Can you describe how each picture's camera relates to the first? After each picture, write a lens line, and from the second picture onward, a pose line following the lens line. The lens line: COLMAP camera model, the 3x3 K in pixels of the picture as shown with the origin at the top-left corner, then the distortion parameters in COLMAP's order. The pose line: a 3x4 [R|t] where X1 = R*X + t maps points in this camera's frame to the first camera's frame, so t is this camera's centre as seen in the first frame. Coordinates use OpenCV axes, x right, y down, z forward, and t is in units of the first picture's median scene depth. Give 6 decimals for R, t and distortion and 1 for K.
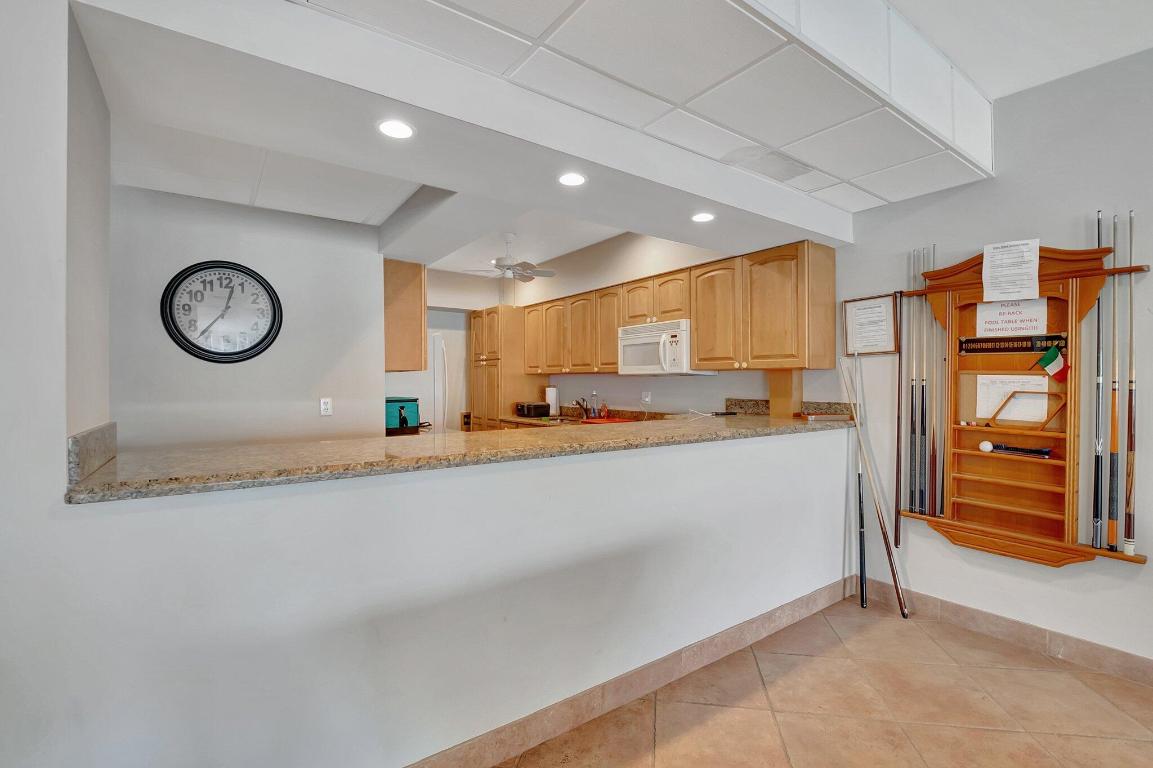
lens RADIAL K [[520.5, 0, 581.6], [0, 520.5, 375.1], [0, 0, 1]] dist [-0.026111, 0.000211]
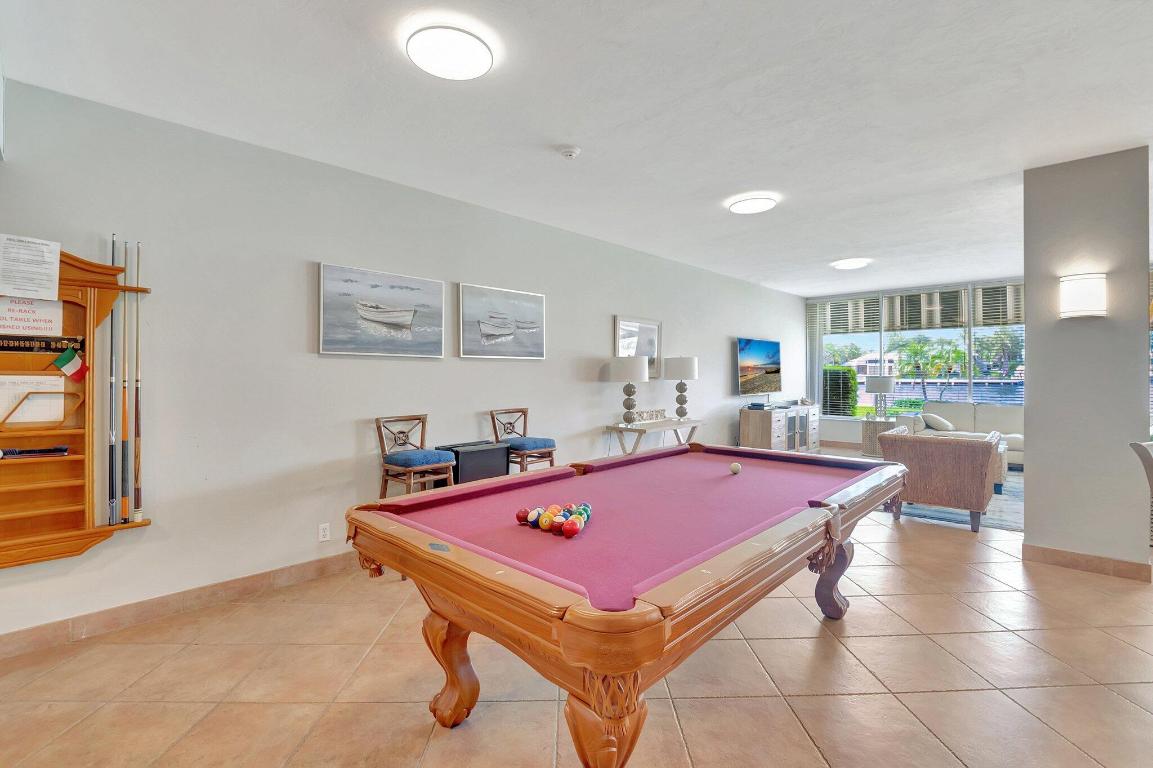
lens RADIAL K [[520.5, 0, 577.9], [0, 520.5, 379.7], [0, 0, 1]] dist [-0.026111, 0.000211]
pose [[-0.189030, -0.006680, 0.981949, -0.306513], [0.002092, 0.999972, 0.007205, 0.003340], [-0.981969, 0.003416, -0.189011, 0.165305]]
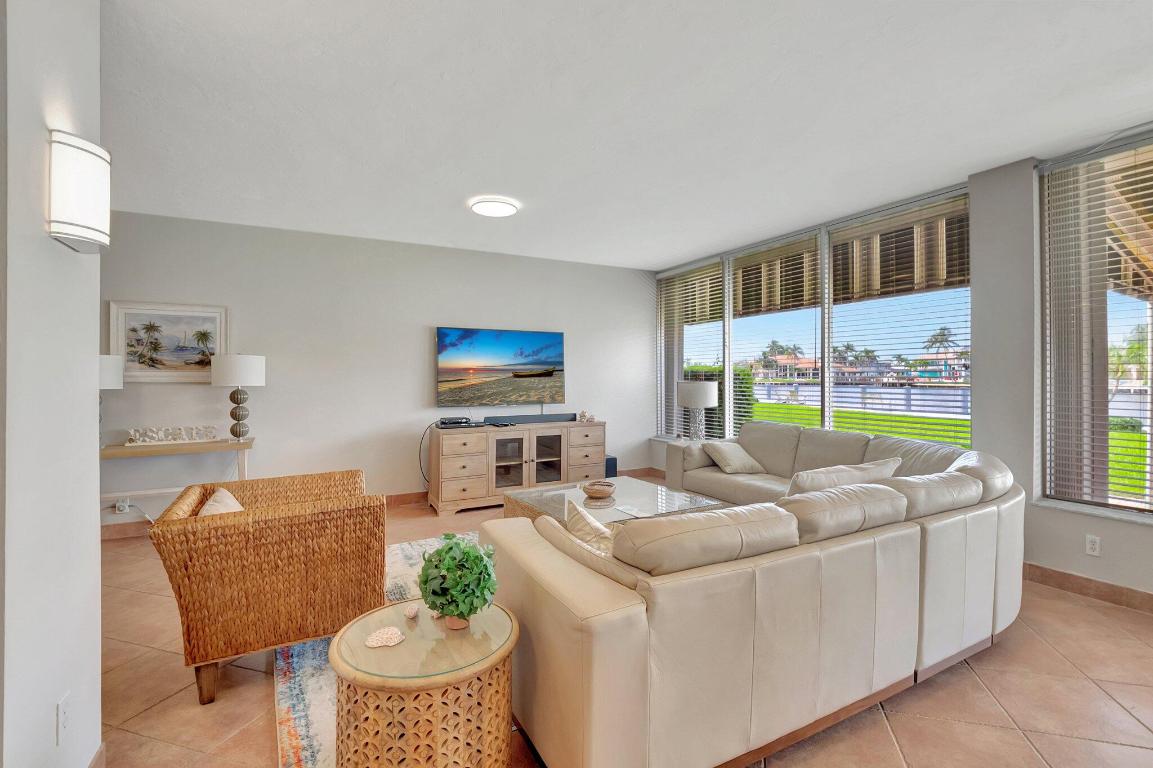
lens RADIAL K [[520.5, 0, 580.0], [0, 520.5, 381.8], [0, 0, 1]] dist [-0.026111, 0.000211]
pose [[0.112950, -0.007442, 0.993573, 0.374870], [0.002774, 0.999970, 0.007175, -0.005222], [-0.993597, 0.001946, 0.112967, -2.182371]]
